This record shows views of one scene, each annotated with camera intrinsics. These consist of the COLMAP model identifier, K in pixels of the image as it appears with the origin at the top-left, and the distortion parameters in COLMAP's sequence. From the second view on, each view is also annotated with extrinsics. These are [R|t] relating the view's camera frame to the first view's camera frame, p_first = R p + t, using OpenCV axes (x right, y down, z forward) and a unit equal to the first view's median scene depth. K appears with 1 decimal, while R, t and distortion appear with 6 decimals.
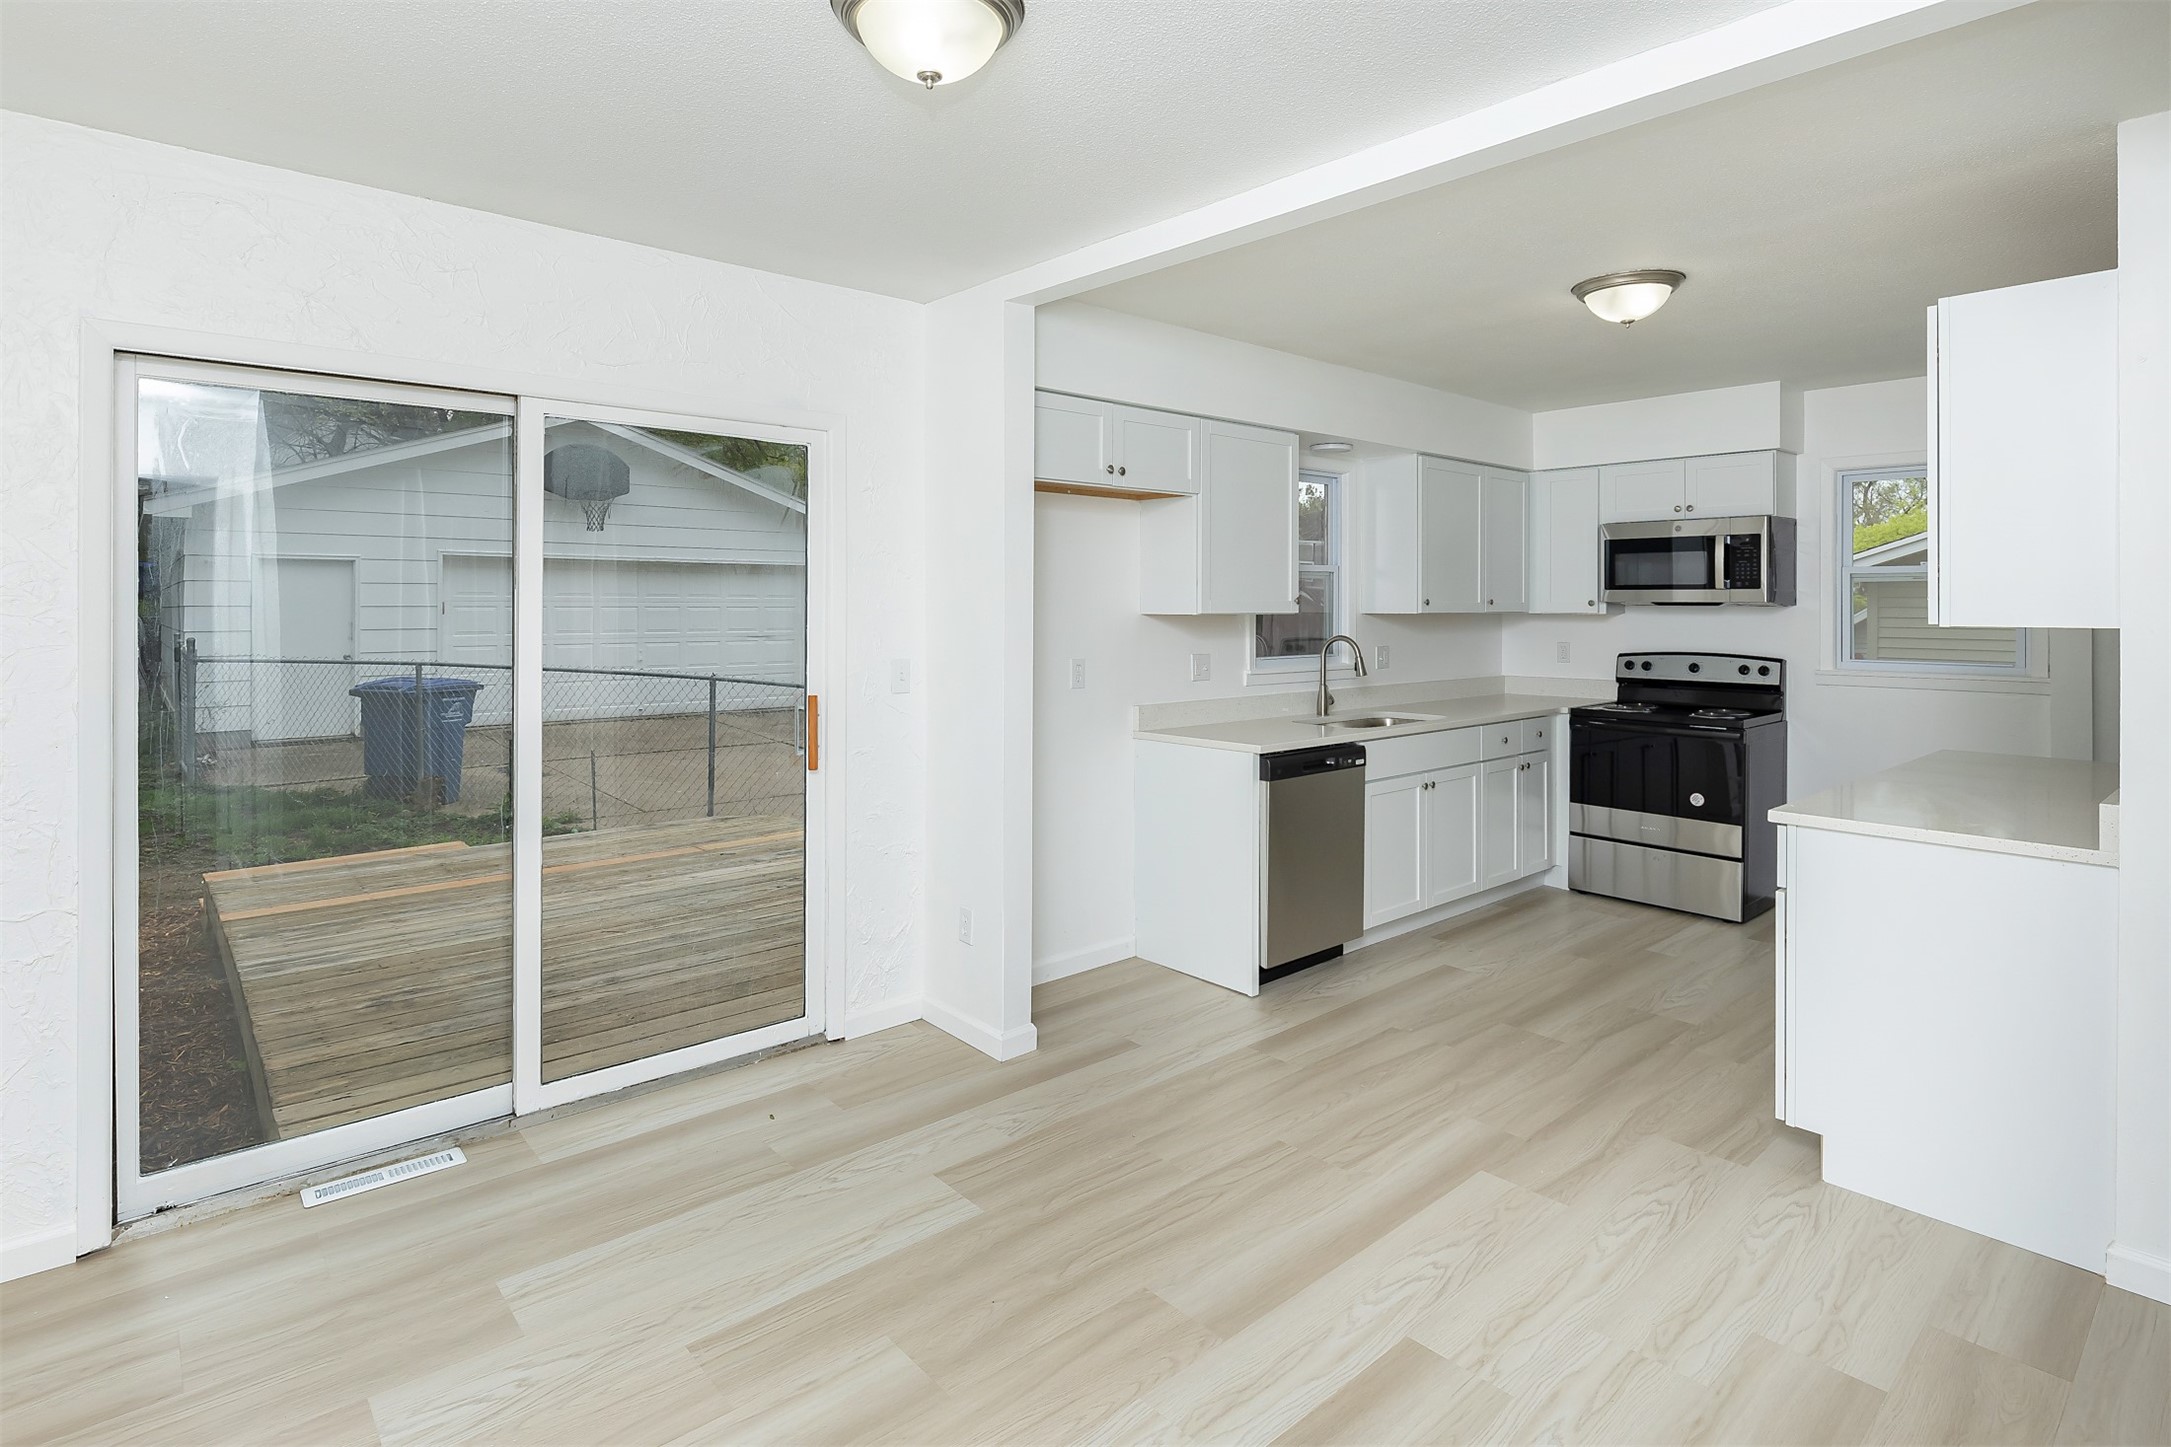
lens RADIAL K [[1091.6, 0, 1056.6], [0, 1091.6, 598.5], [0, 0, 1]] dist [-0.007814, -0.000088]
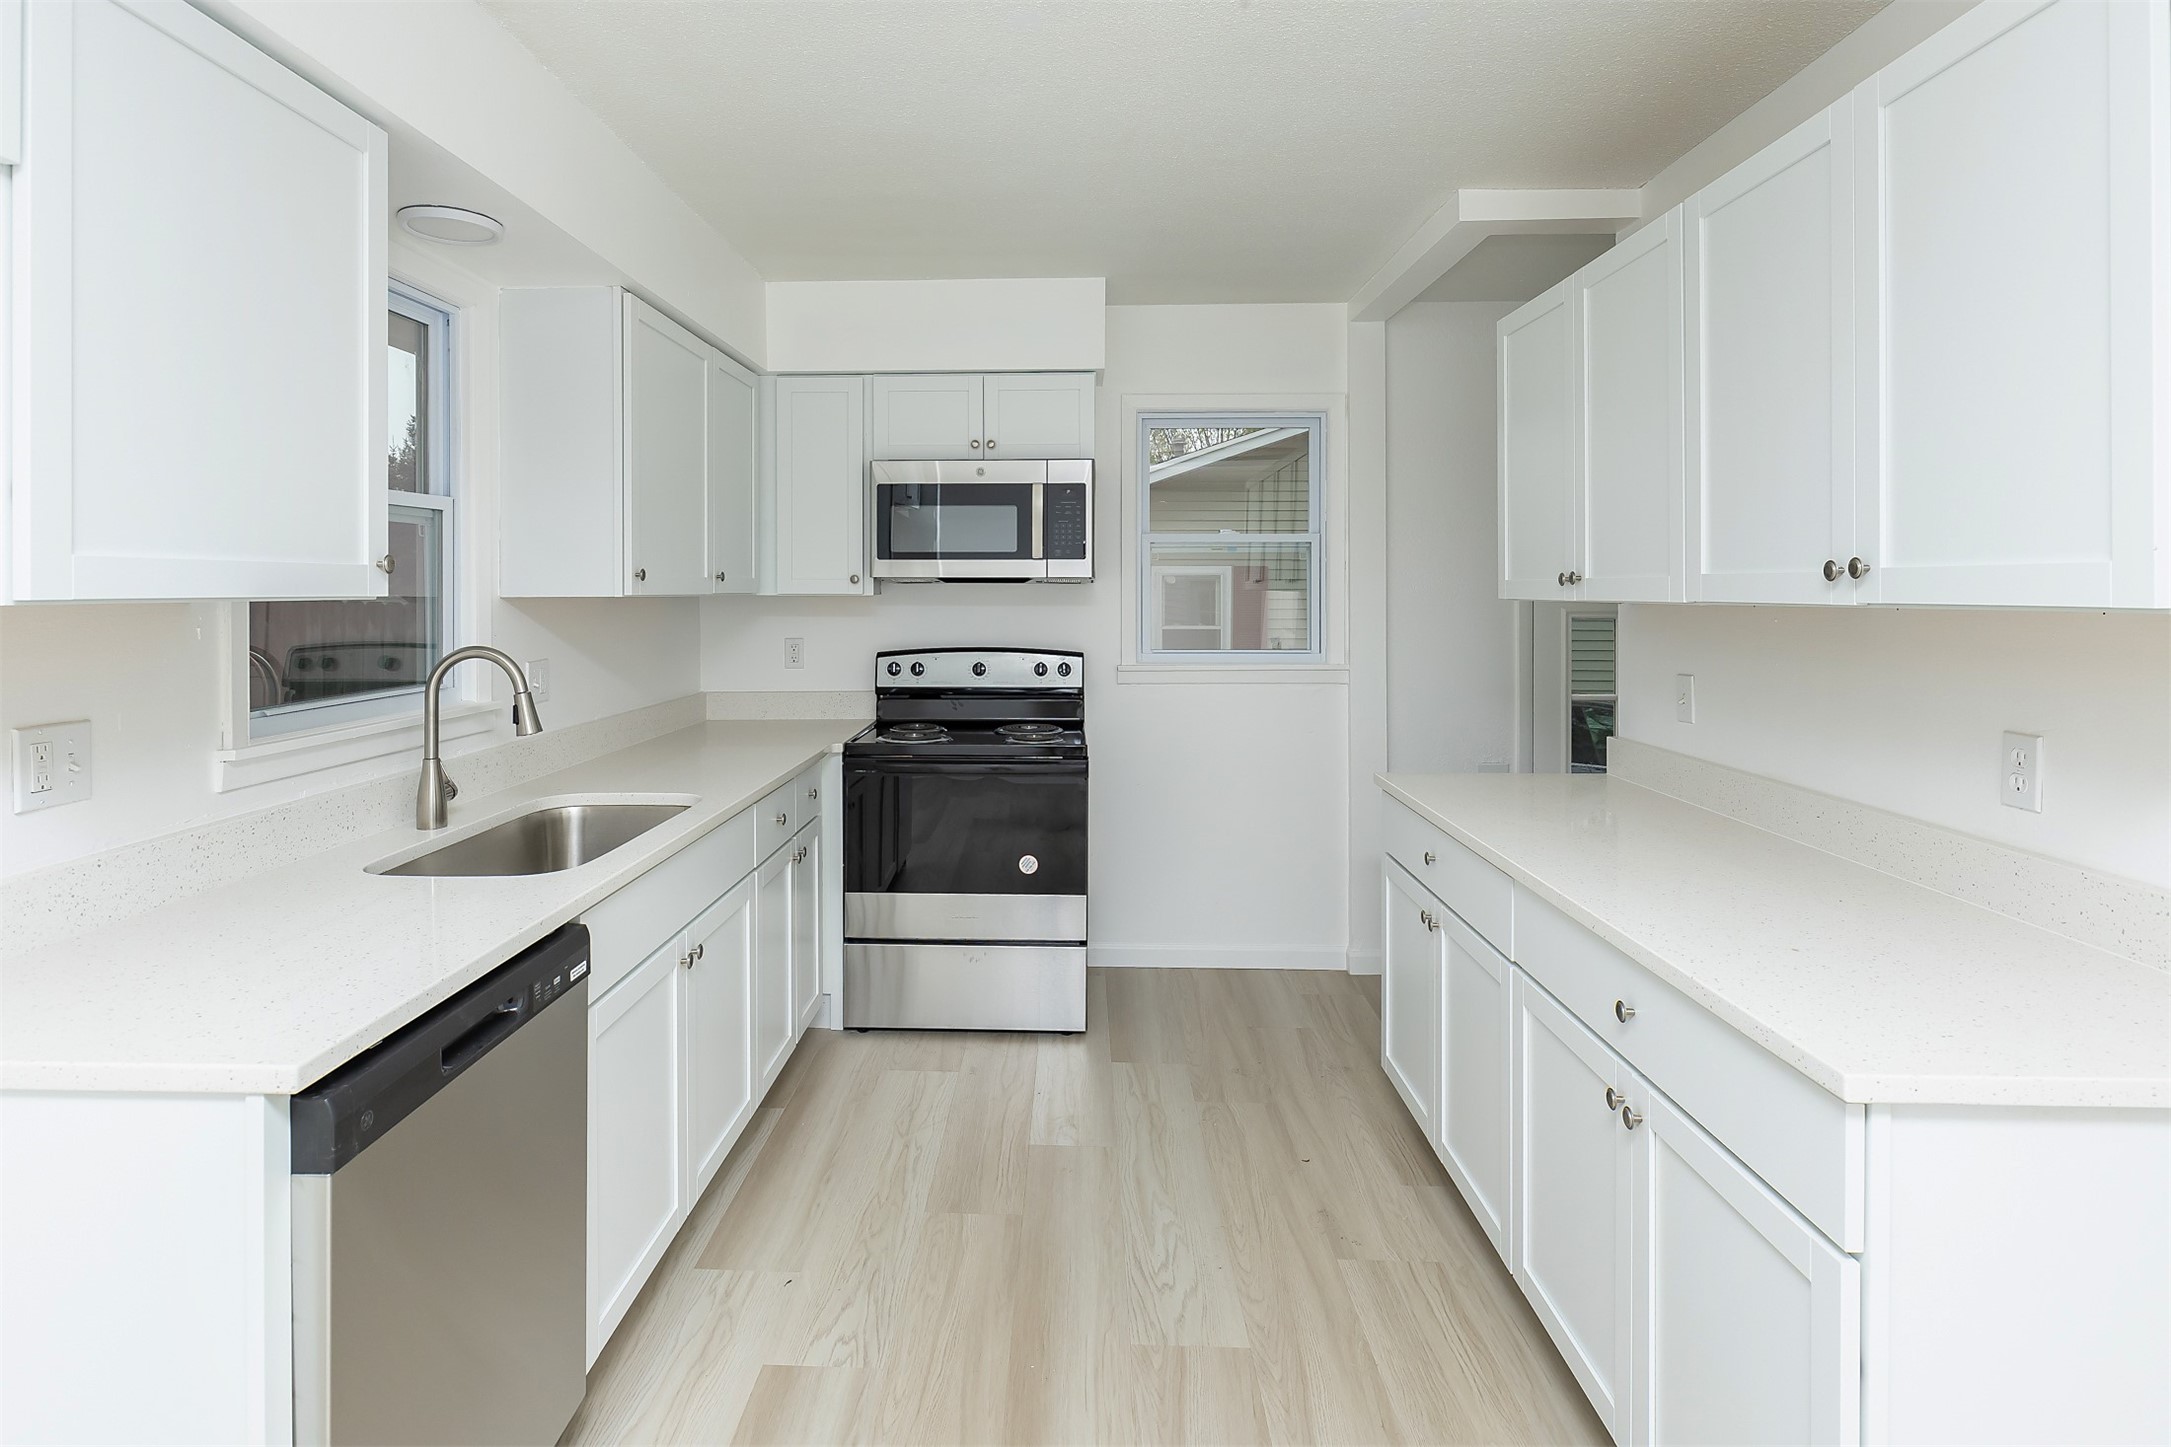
lens RADIAL K [[1103.6, 0, 1037.7], [0, 1103.6, 596.3], [0, 0, 1]] dist [-0.001972, -0.000461]
pose [[0.682655, -0.007173, 0.730706, 0.085104], [-0.000761, 0.999944, 0.010527, 0.008158], [-0.730741, -0.007742, 0.682611, 0.511717]]
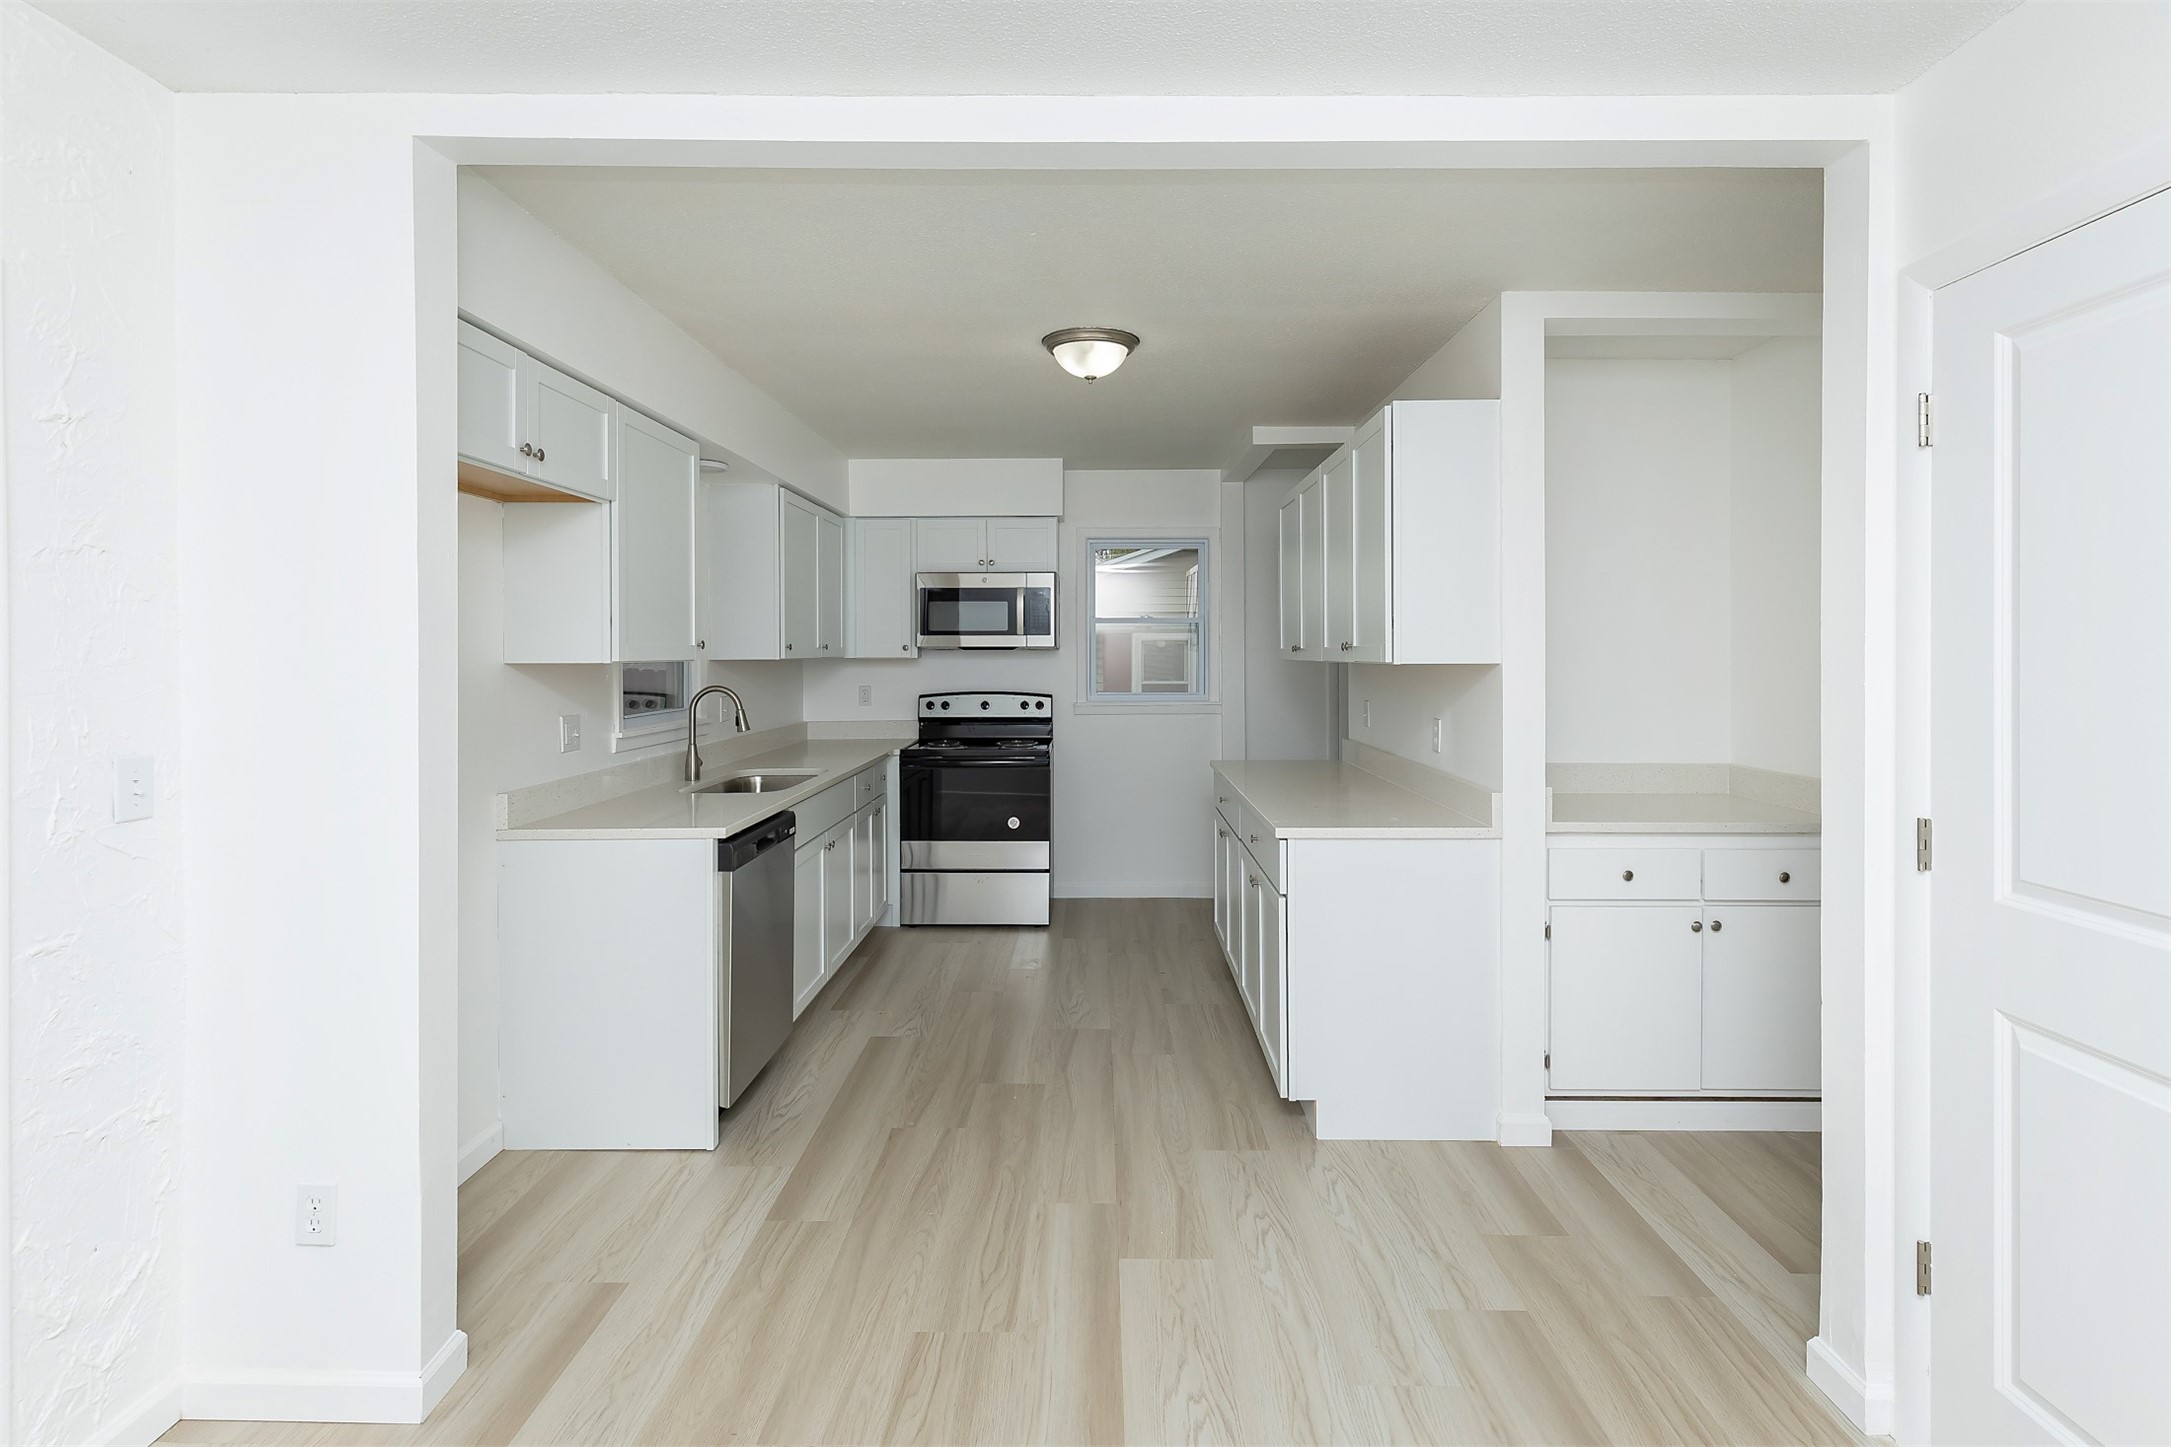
lens RADIAL K [[1029.6, 0, 1084.9], [0, 1029.6, 655.3], [0, 0, 1]] dist [0.002107, 0.000093]
pose [[0.661007, -0.007327, 0.750344, -0.152718], [-0.000100, 0.999951, 0.009853, 0.001801], [-0.750380, -0.006587, 0.660974, 0.240407]]
